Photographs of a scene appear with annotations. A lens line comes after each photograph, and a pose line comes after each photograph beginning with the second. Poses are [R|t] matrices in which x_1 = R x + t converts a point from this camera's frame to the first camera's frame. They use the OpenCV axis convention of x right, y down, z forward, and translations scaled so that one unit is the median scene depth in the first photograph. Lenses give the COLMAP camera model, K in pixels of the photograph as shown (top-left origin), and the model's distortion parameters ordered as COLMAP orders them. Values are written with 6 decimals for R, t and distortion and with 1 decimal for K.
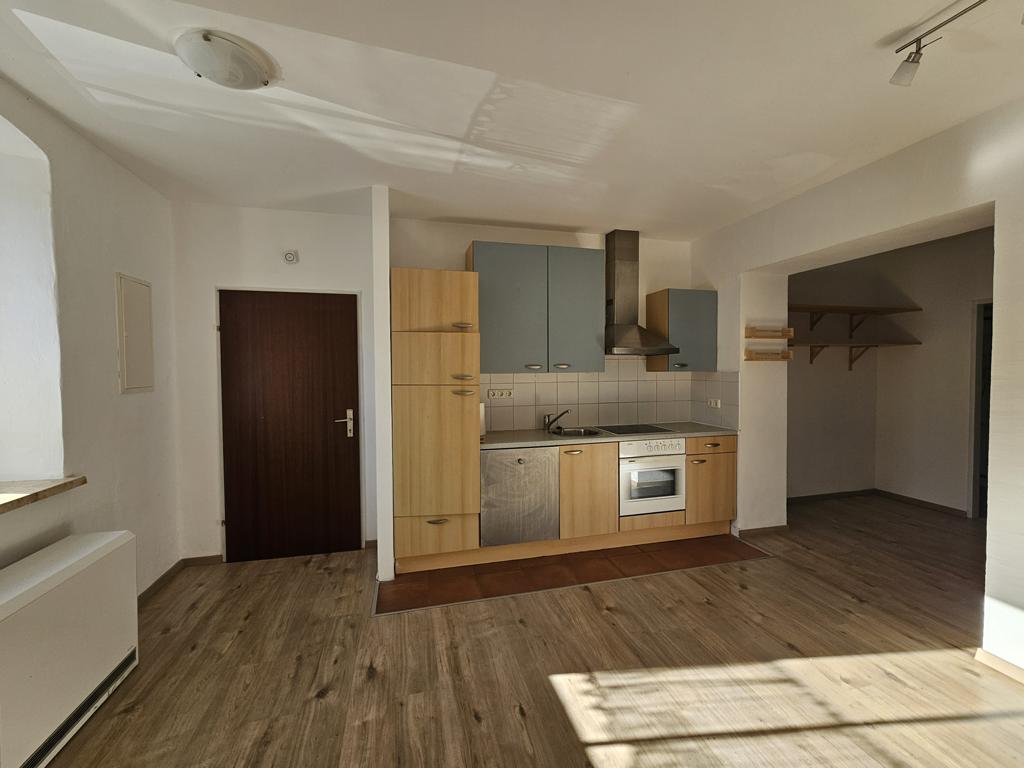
lens RADIAL K [[423.1, 0, 515.1], [0, 423.1, 381.6], [0, 0, 1]] dist [-0.000572, -0.000132]
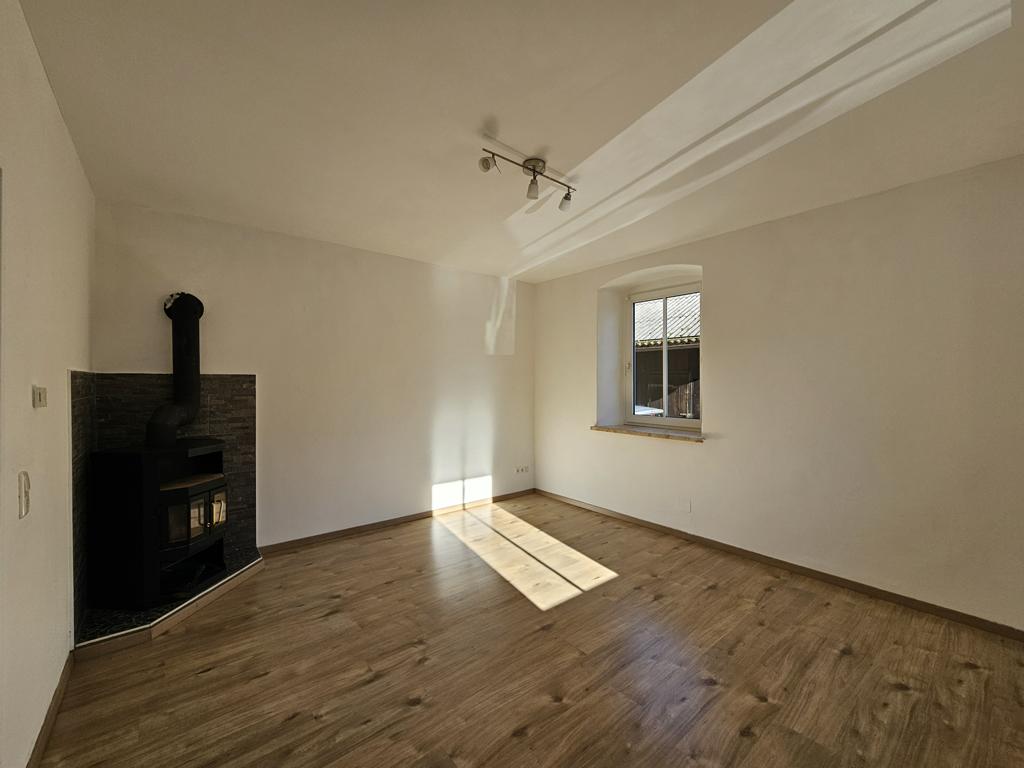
lens RADIAL K [[423.1, 0, 515.1], [0, 423.1, 381.6], [0, 0, 1]] dist [-0.000572, -0.000132]
pose [[-0.430216, 0.015901, 0.902586, -0.920720], [0.034291, 0.999411, -0.001262, -0.024721], [-0.902075, 0.030408, -0.430508, 1.422368]]
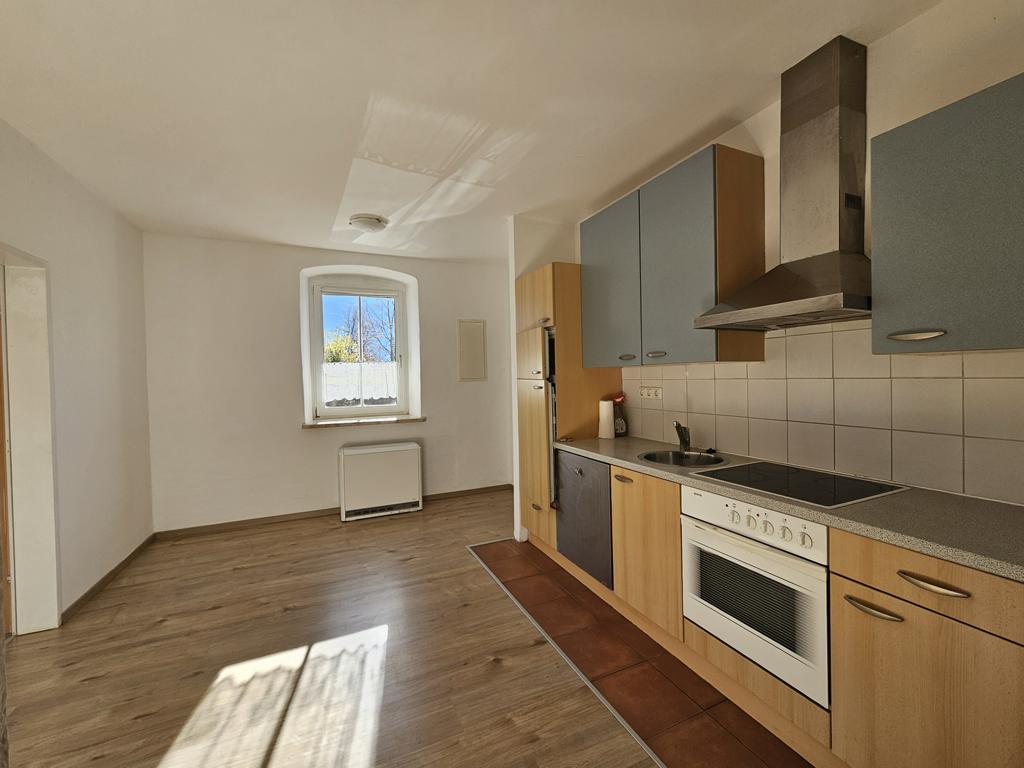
lens RADIAL K [[423.1, 0, 515.1], [0, 423.1, 381.6], [0, 0, 1]] dist [-0.000572, -0.000132]
pose [[0.166907, 0.017309, -0.985821, 1.173469], [-0.006922, 0.999842, 0.016384, -0.005590], [0.985948, 0.004089, 0.167000, 1.044718]]
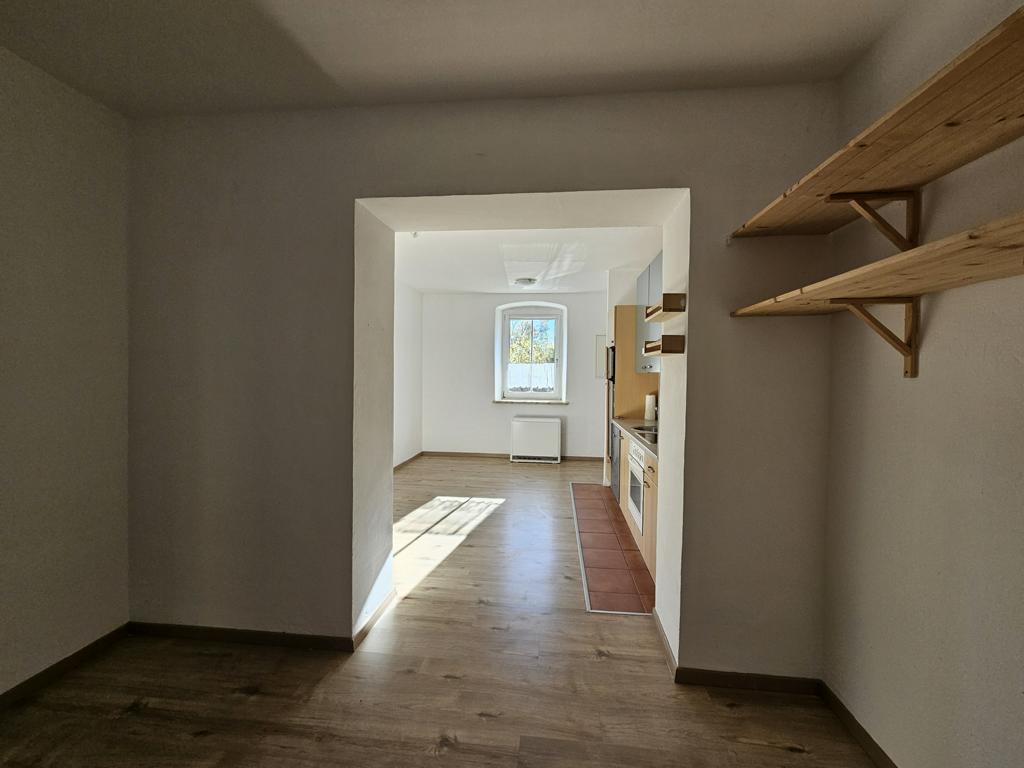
lens RADIAL K [[407.7, 0, 512.0], [0, 407.7, 384.0], [0, 0, 1]] dist [0.000267, 0.000000]
pose [[-0.346363, 0.029889, -0.937624, 1.981443], [-0.036692, 0.998296, 0.045378, -0.044193], [0.937383, 0.050121, -0.344676, 1.622270]]
